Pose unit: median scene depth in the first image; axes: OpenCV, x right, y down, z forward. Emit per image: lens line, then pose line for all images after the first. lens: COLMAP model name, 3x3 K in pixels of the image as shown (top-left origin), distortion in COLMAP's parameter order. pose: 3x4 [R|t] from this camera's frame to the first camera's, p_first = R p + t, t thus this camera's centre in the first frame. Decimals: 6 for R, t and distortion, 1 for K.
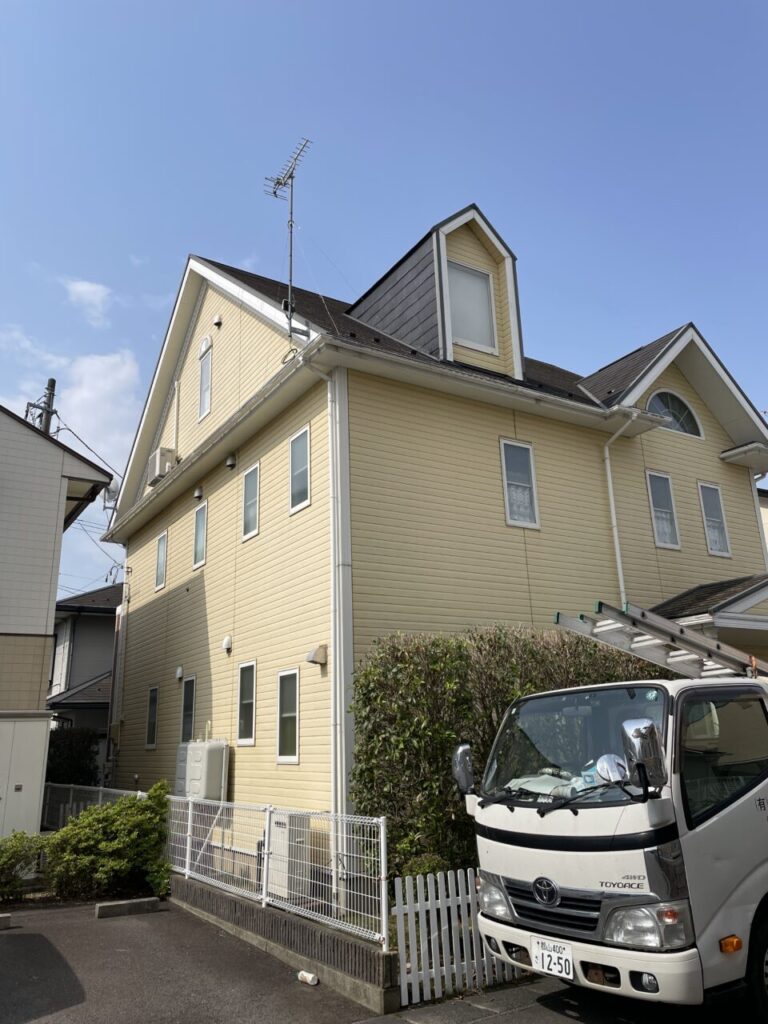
lens RADIAL K [[773.0, 0, 384.1], [0, 773.0, 507.6], [0, 0, 1]] dist [0.048859, 0.002292]
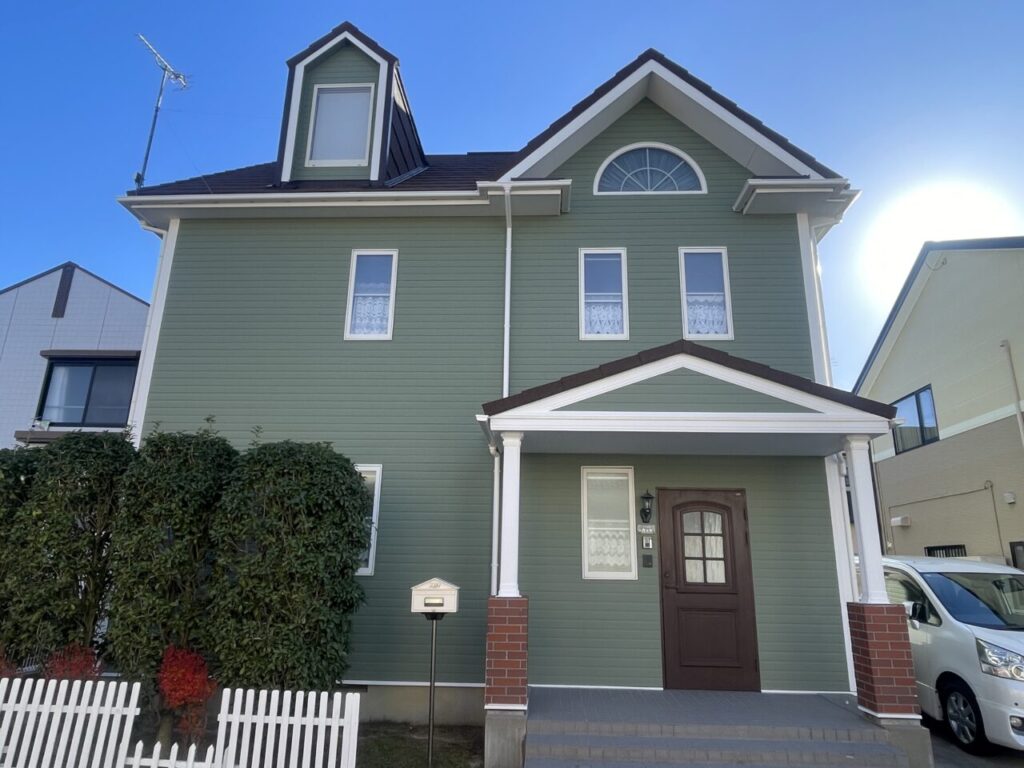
lens RADIAL K [[624.0, 0, 512.0], [0, 624.0, 384.0], [0, 0, 1]] dist [0.051119, -0.063569]
pose [[0.810431, -0.098769, -0.577448, 0.749370], [0.117699, 0.993038, -0.004665, 0.102439], [0.573889, -0.064184, 0.816414, 0.463706]]
